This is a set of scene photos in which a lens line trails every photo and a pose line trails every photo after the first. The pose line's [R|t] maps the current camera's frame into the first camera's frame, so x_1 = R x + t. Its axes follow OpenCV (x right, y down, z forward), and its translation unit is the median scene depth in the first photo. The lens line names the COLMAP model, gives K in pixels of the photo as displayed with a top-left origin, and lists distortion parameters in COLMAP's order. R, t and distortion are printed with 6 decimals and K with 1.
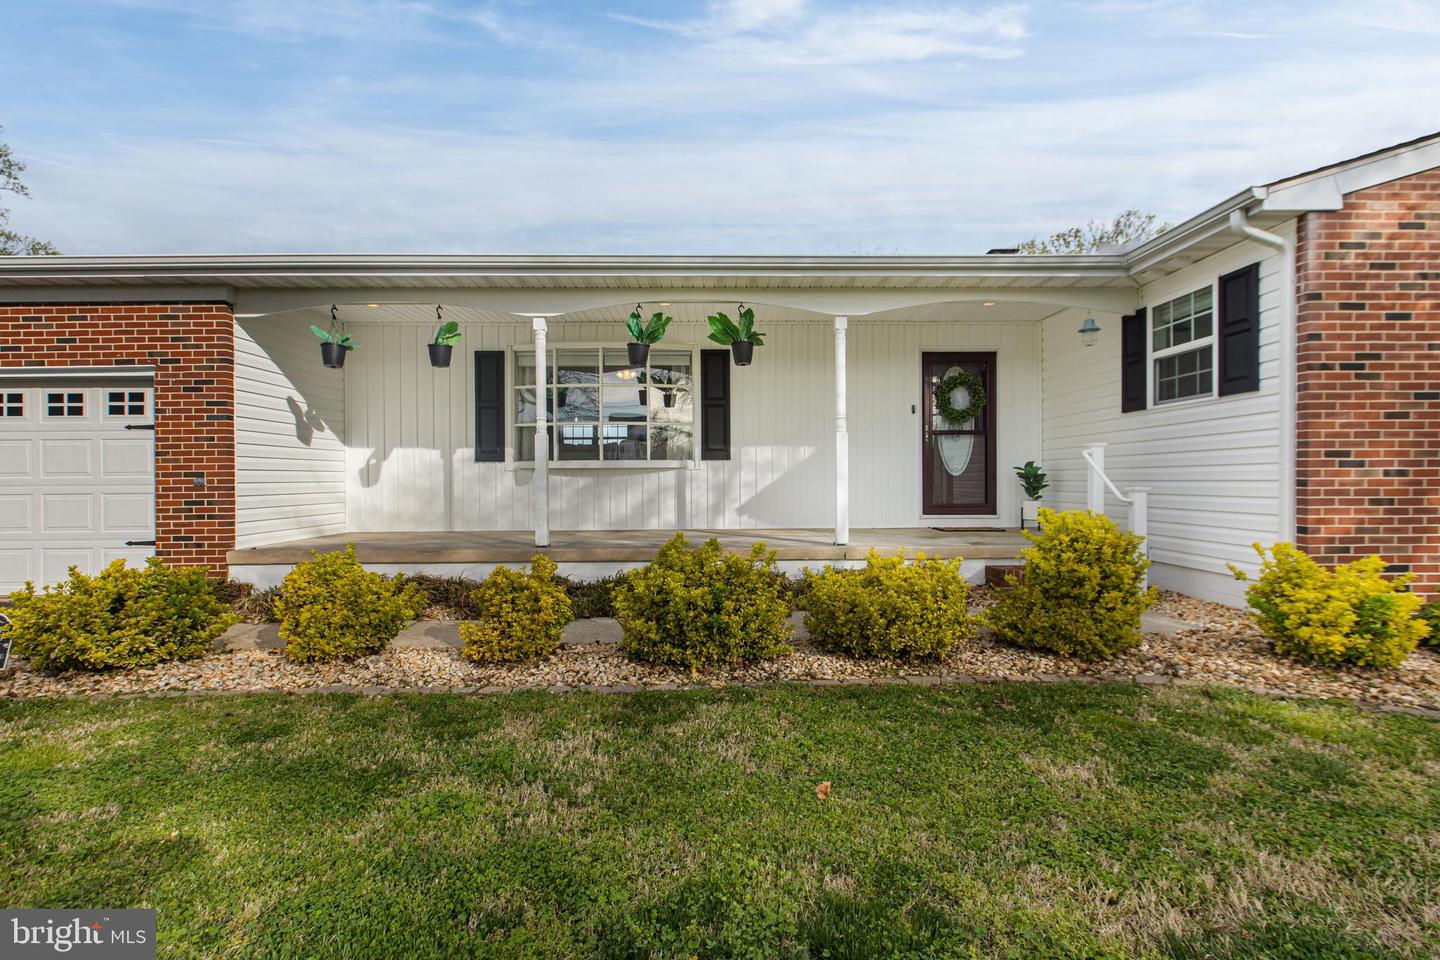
lens RADIAL K [[648.1, 0, 725.3], [0, 648.1, 482.8], [0, 0, 1]] dist [0.000490, 0.000082]
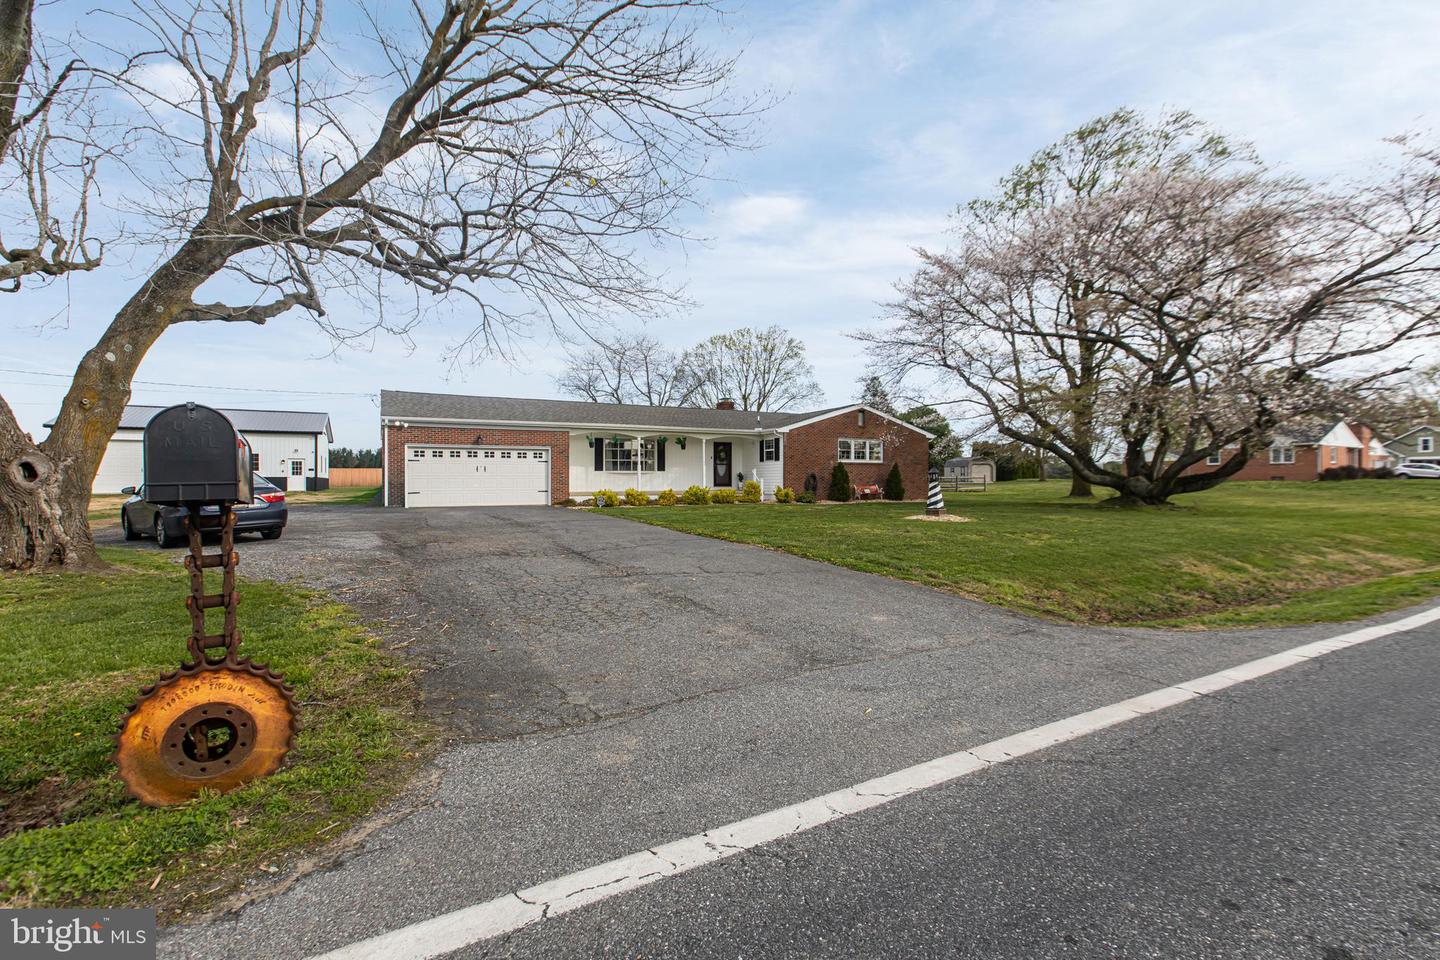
lens RADIAL K [[648.1, 0, 725.3], [0, 648.1, 482.8], [0, 0, 1]] dist [0.000490, 0.000082]
pose [[0.896168, 0.002785, 0.443707, -1.587009], [0.003887, 0.999893, -0.014126, 0.099198], [-0.443698, 0.014384, 0.896061, -2.903747]]
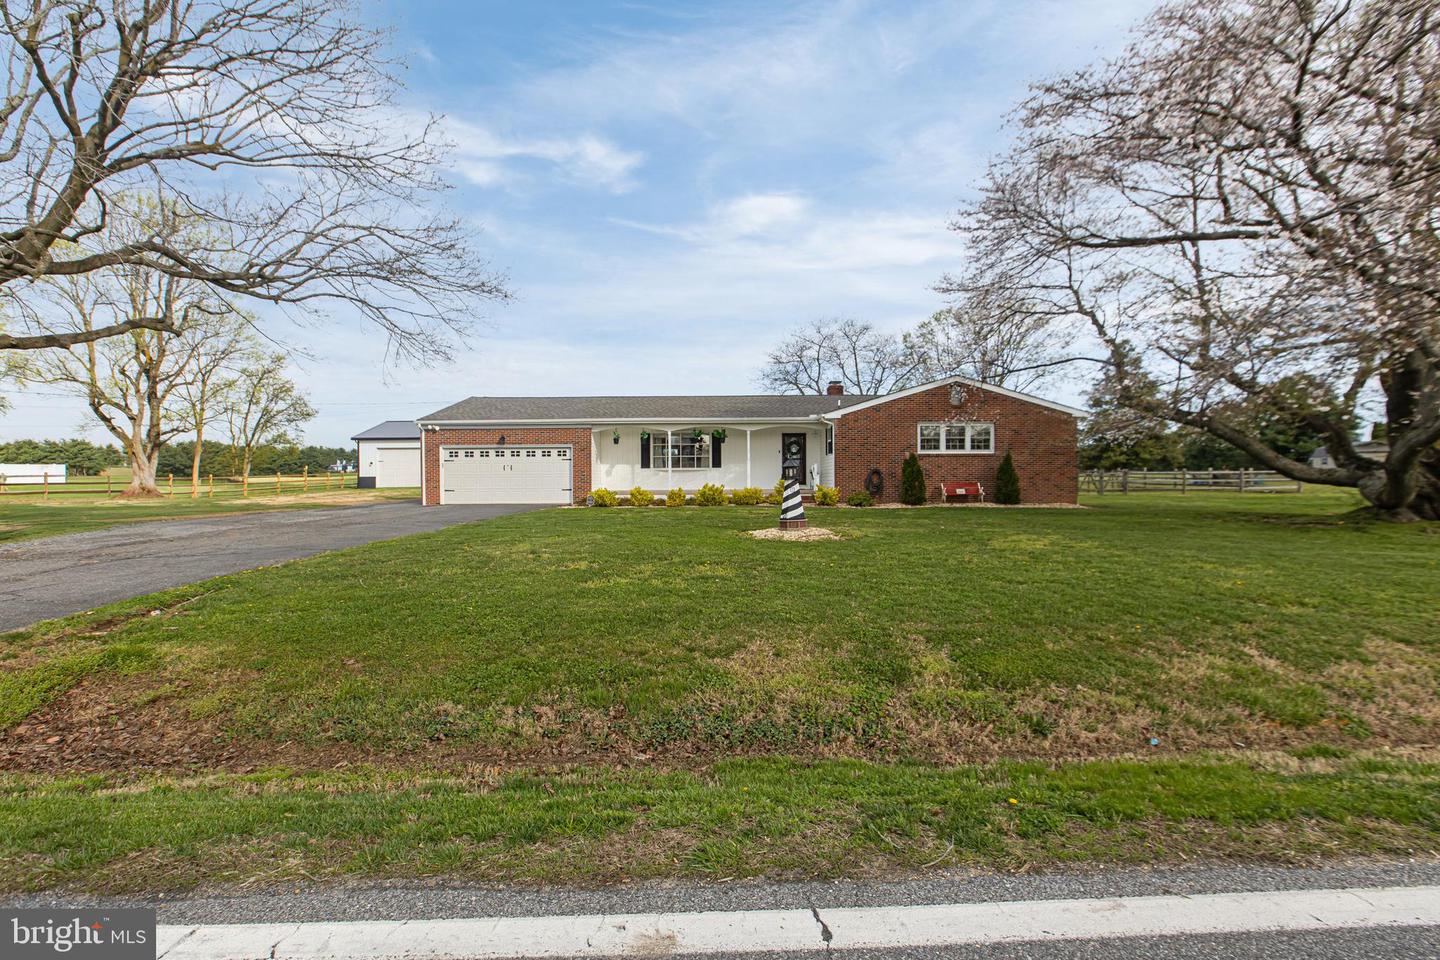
lens RADIAL K [[650.0, 0, 722.1], [0, 650.0, 482.8], [0, 0, 1]] dist [-0.007731, 0.000493]
pose [[0.999555, 0.000201, -0.029817, 0.139256], [-0.000468, 0.999960, -0.008925, 0.083582], [0.029814, 0.008935, 0.999516, -2.731011]]
